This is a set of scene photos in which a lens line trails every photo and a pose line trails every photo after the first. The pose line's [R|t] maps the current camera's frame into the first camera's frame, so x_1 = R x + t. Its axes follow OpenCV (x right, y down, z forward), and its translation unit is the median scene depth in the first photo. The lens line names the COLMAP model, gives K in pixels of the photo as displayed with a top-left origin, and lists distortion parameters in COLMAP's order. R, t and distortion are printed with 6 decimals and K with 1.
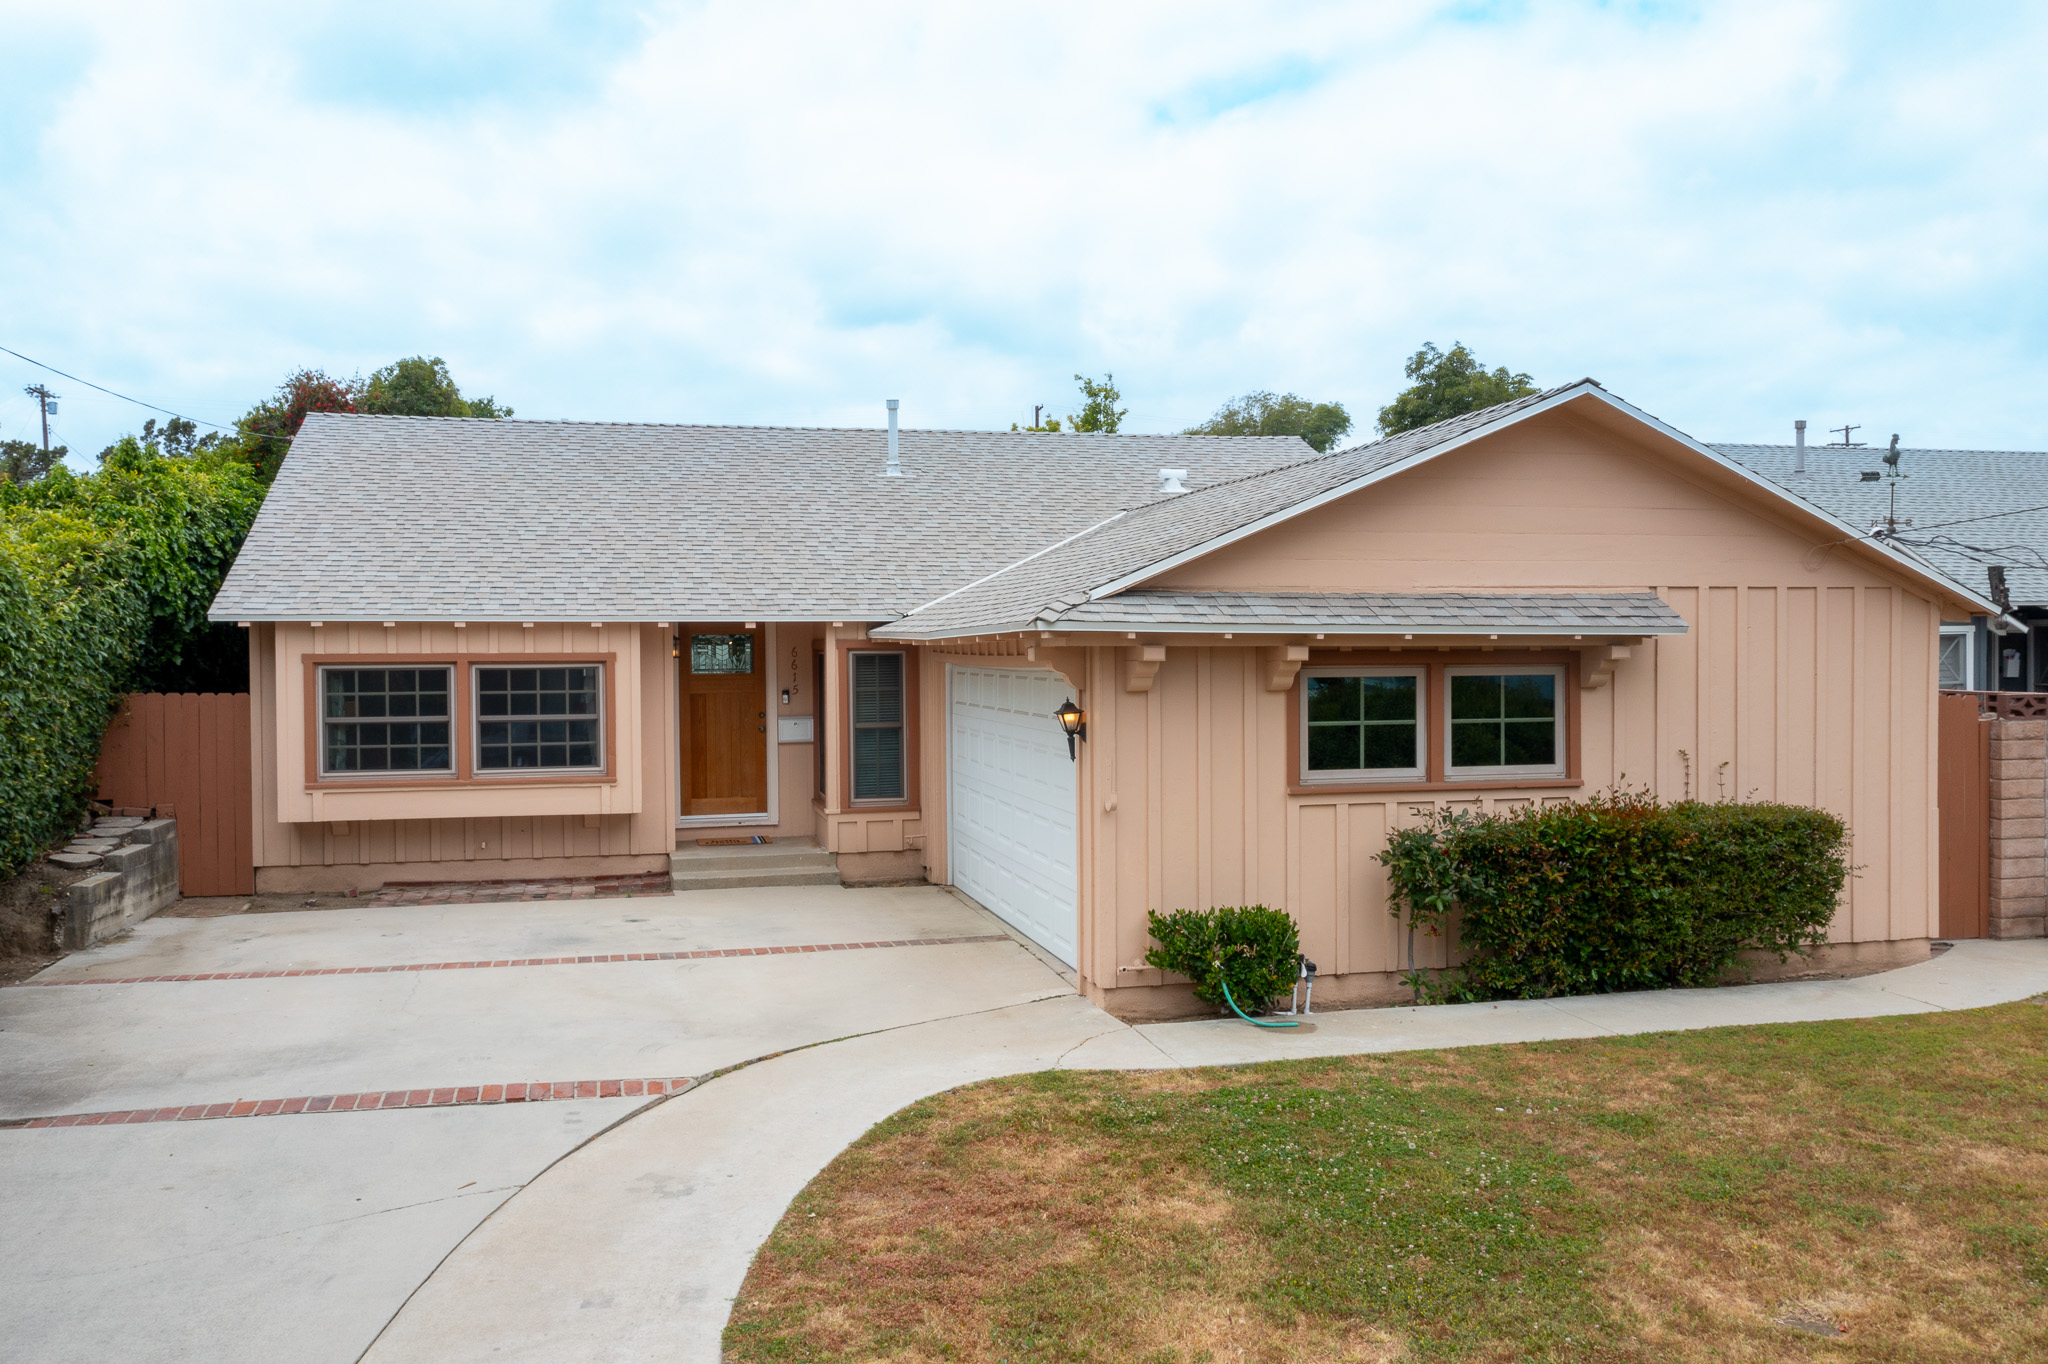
lens RADIAL K [[1622.8, 0, 1024.0], [0, 1622.8, 682.0], [0, 0, 1]] dist [-0.006038, -0.000787]
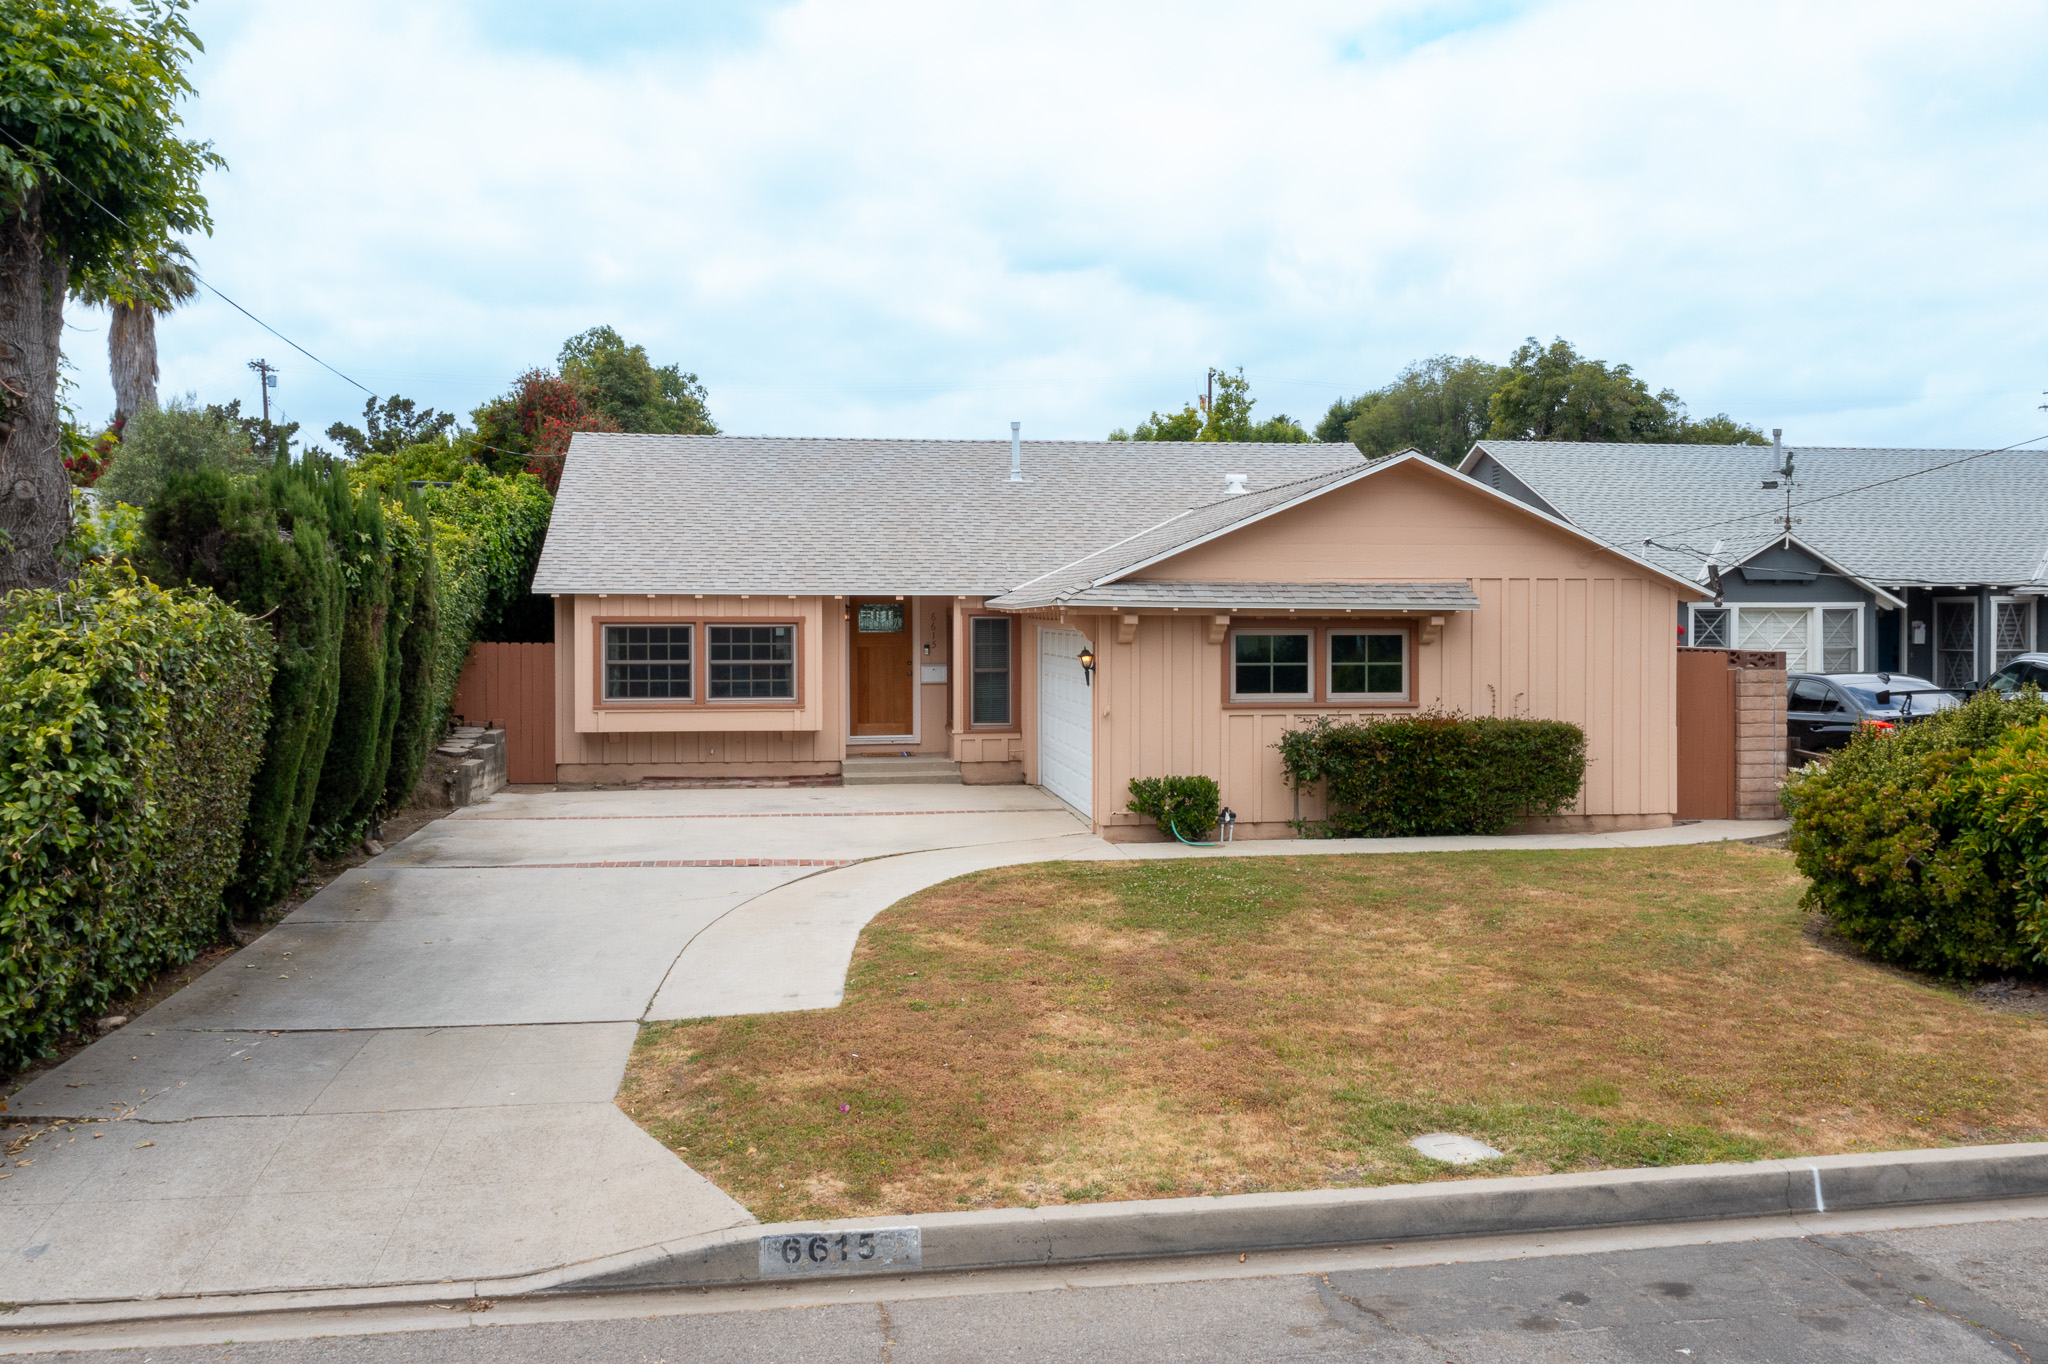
lens RADIAL K [[1691.8, 0, 1079.0], [0, 1691.8, 643.3], [0, 0, 1]] dist [-0.000433, 0.000831]
pose [[0.996854, 0.007728, -0.078880, 0.106709], [-0.007990, 0.999964, -0.003010, 0.007960], [0.078853, 0.003631, 0.996880, -0.467954]]
